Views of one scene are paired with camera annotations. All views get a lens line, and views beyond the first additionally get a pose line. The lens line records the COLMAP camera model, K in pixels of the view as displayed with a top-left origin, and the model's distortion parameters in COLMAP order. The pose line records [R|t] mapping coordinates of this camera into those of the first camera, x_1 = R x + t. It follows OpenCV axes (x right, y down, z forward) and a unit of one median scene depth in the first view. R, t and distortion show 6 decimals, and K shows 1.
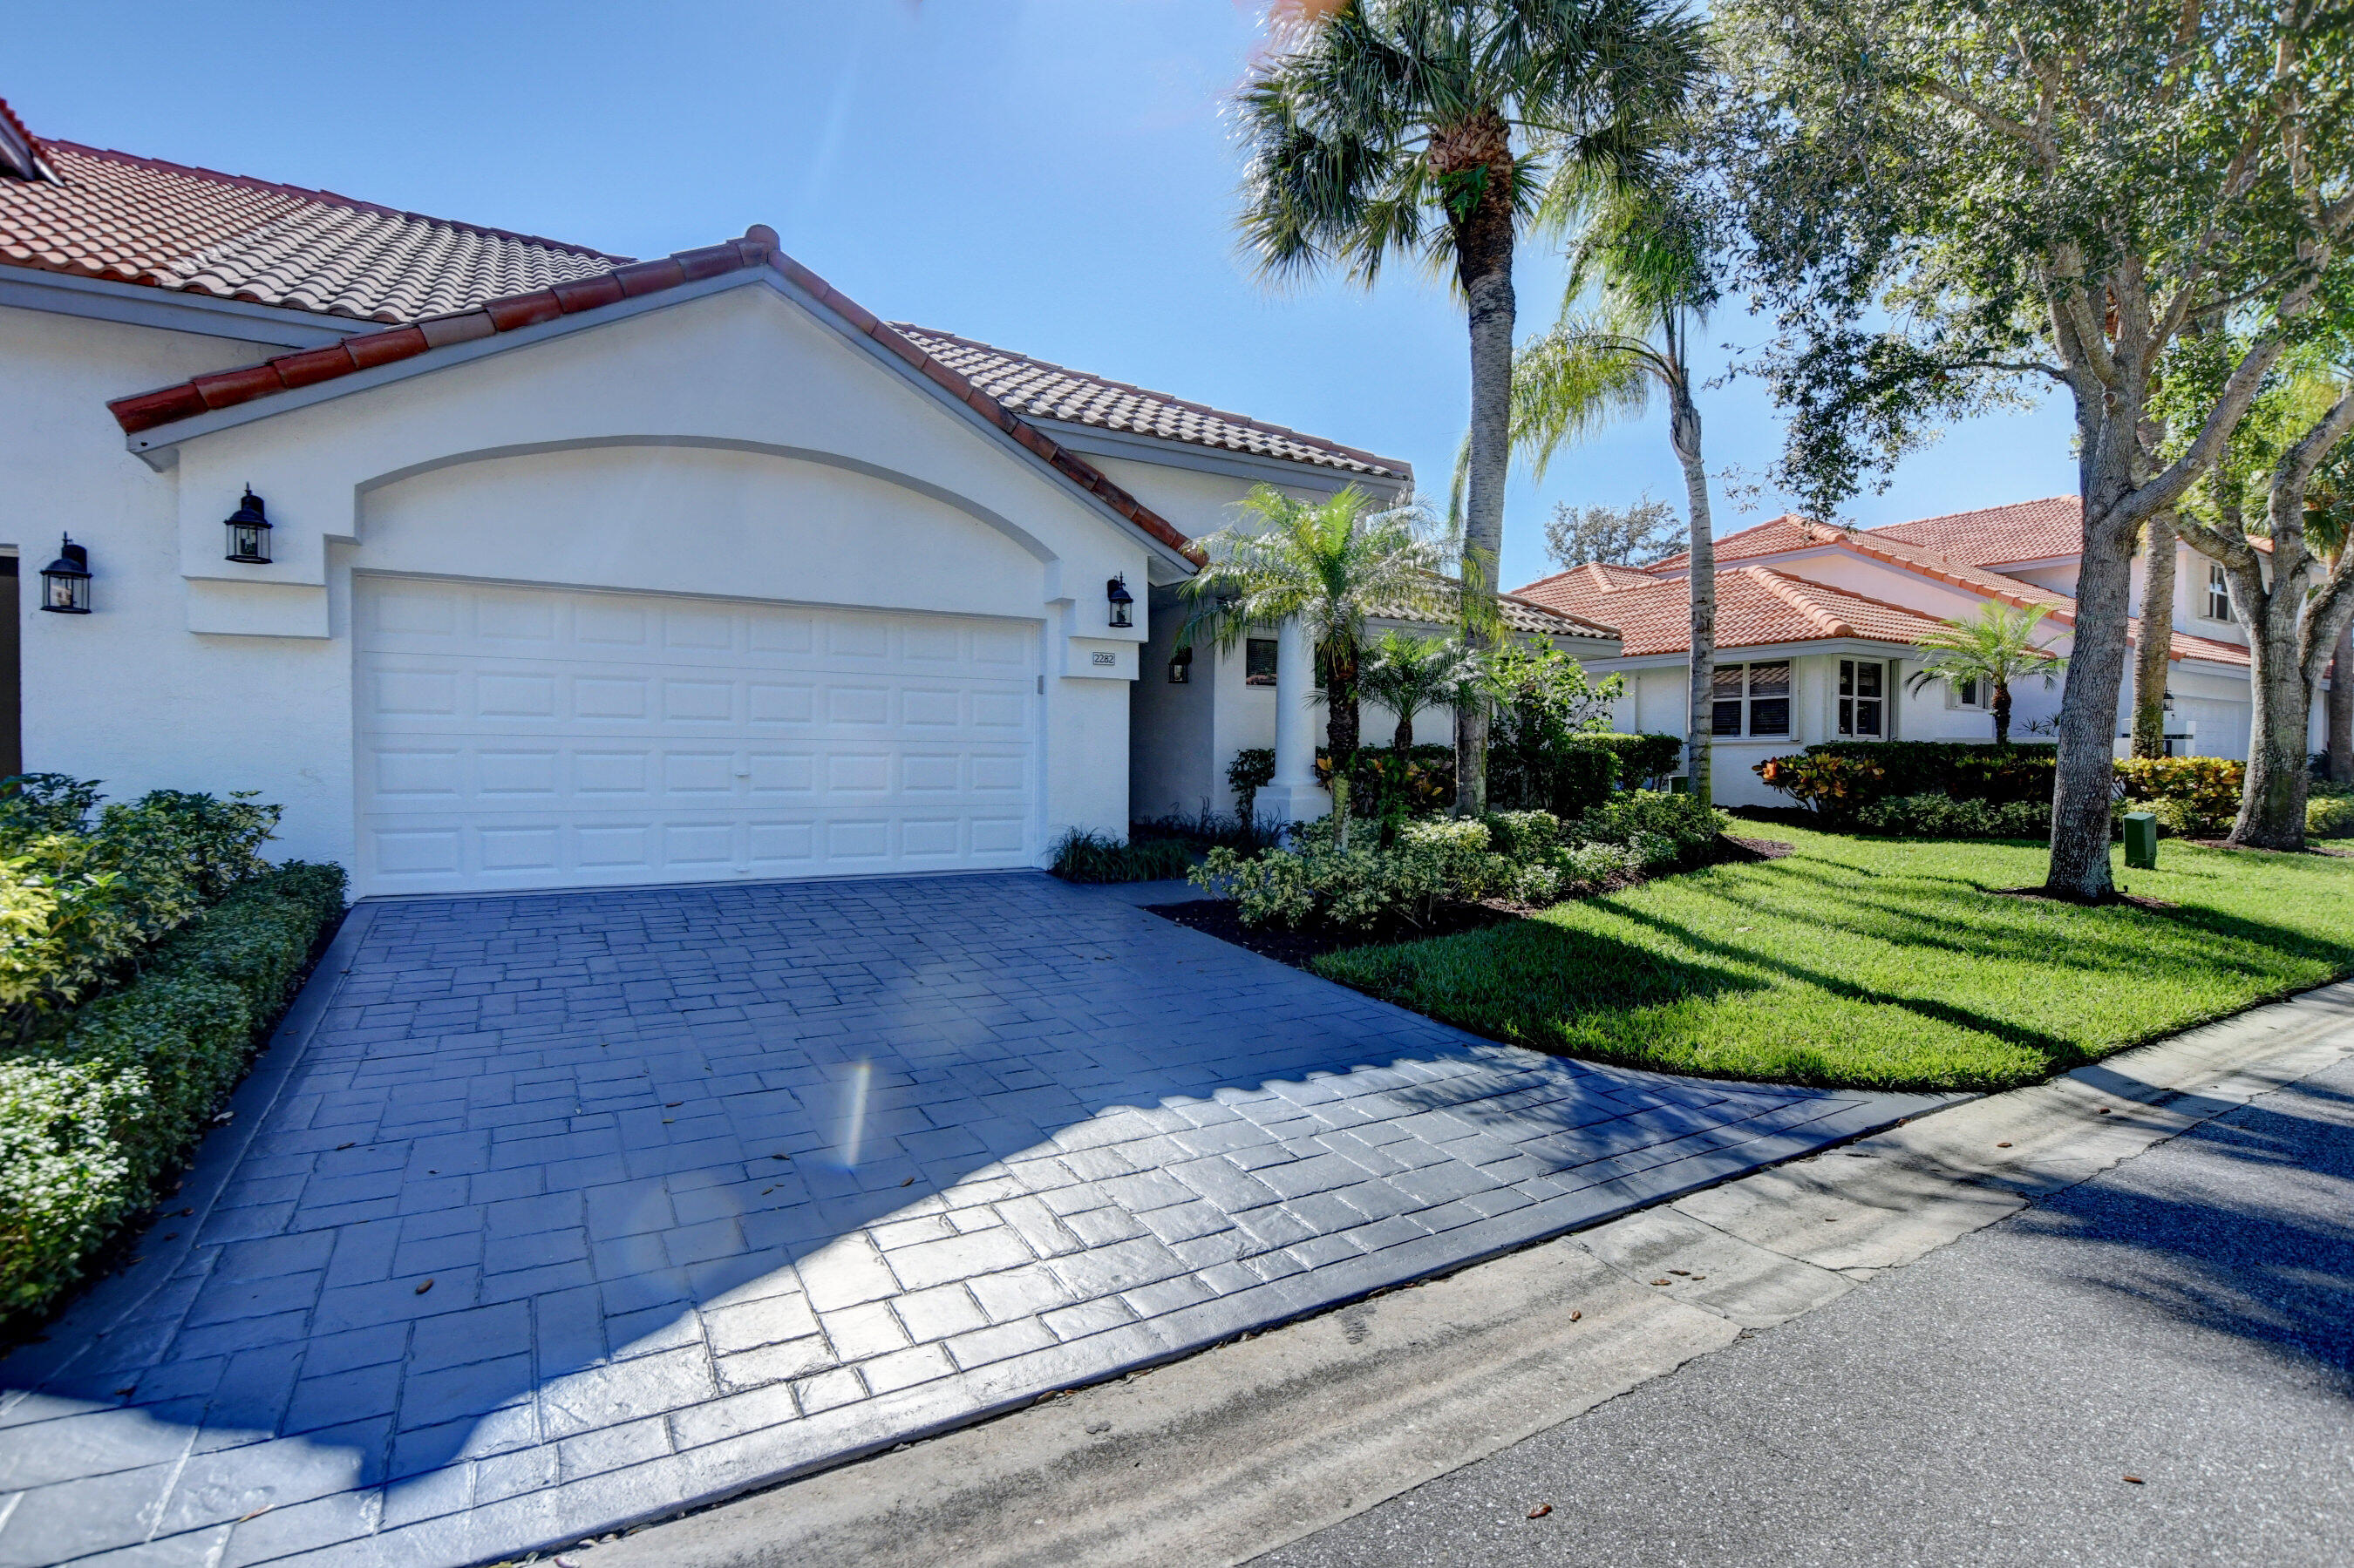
lens RADIAL K [[1127.4, 0, 1177.0], [0, 1127.4, 784.0], [0, 0, 1]] dist [-0.039594, 0.011028]
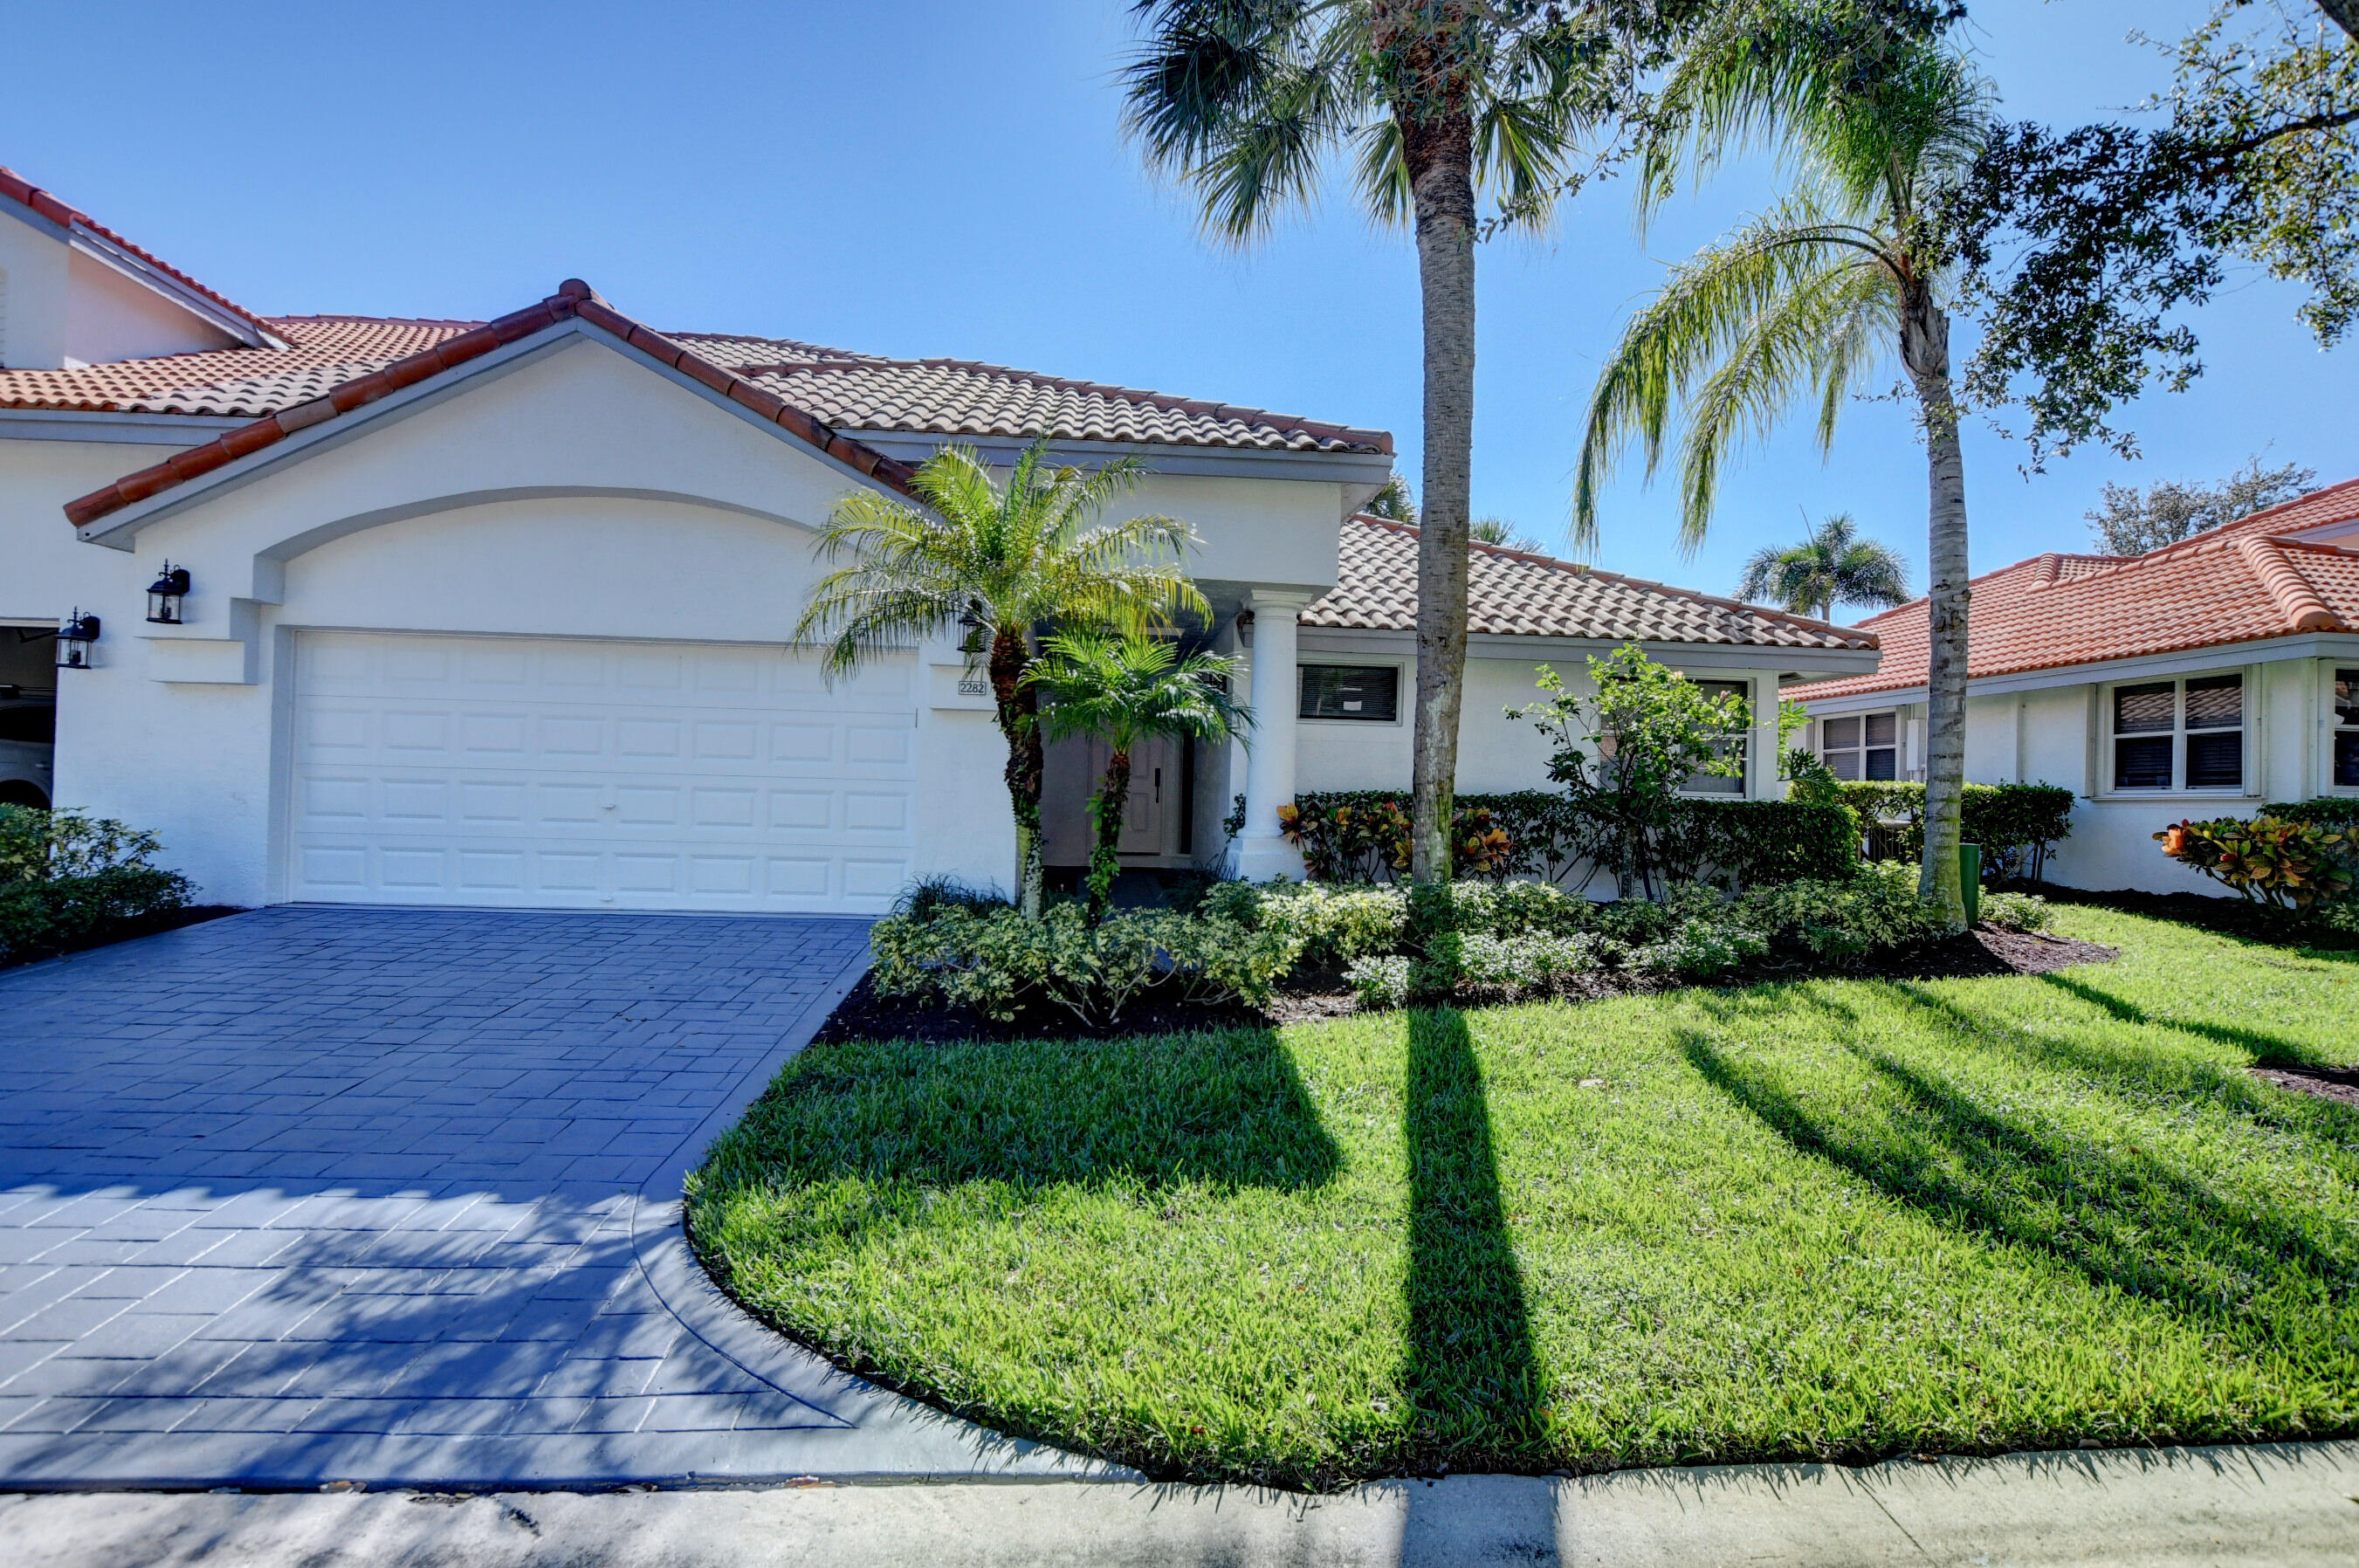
lens RADIAL K [[1129.9, 0, 1179.5], [0, 1129.9, 784.0], [0, 0, 1]] dist [-0.039594, 0.011028]
pose [[0.897506, 0.012026, -0.440839, 0.602077], [-0.030146, 0.998963, -0.034124, -0.011123], [0.439972, 0.043916, 0.896937, 0.334959]]
